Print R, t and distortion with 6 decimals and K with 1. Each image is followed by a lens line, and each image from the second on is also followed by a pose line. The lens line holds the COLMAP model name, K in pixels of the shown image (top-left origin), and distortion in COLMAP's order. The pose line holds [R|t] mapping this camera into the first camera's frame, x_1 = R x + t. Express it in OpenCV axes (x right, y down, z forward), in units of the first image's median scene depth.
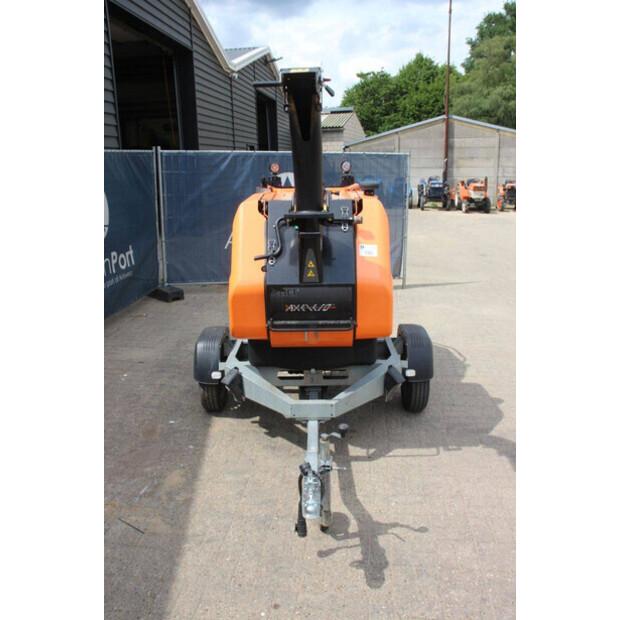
lens RADIAL K [[572.7, 0, 310.0], [0, 572.7, 310.0], [0, 0, 1]] dist [-0.094250, -0.001720]
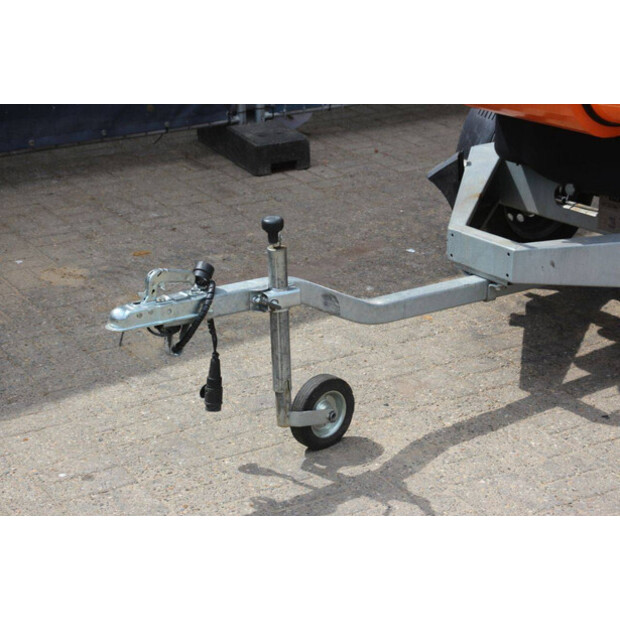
lens RADIAL K [[1487.3, 0, 310.0], [0, 1487.3, 310.0], [0, 0, 1]] dist [0.081177, 0.231056]
pose [[0.595070, 0.282956, -0.752215, 0.399441], [-0.204273, 0.958484, 0.198949, 0.004069], [0.777280, 0.035269, 0.628166, 0.068320]]
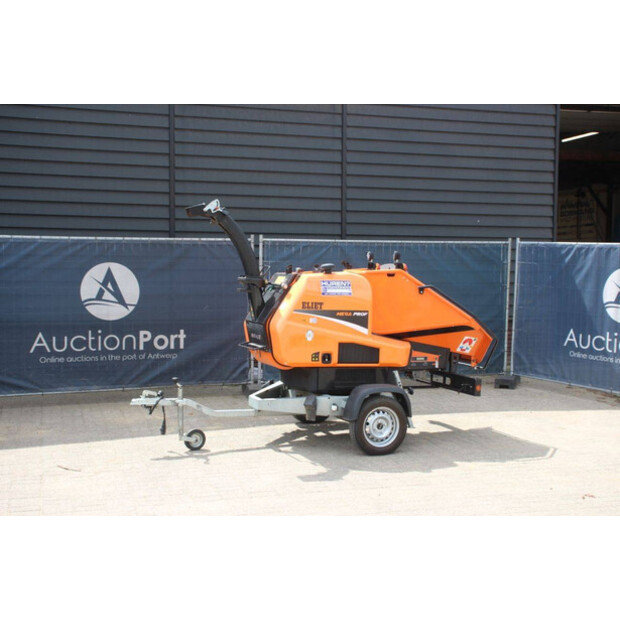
lens RADIAL K [[905.7, 0, 310.0], [0, 905.7, 310.0], [0, 0, 1]] dist [0.022048, 0.034362]
pose [[0.378984, 0.064234, -0.923171, 1.117441], [-0.249086, 0.967852, -0.034913, -0.010424], [0.891250, 0.243180, 0.382800, 0.059232]]
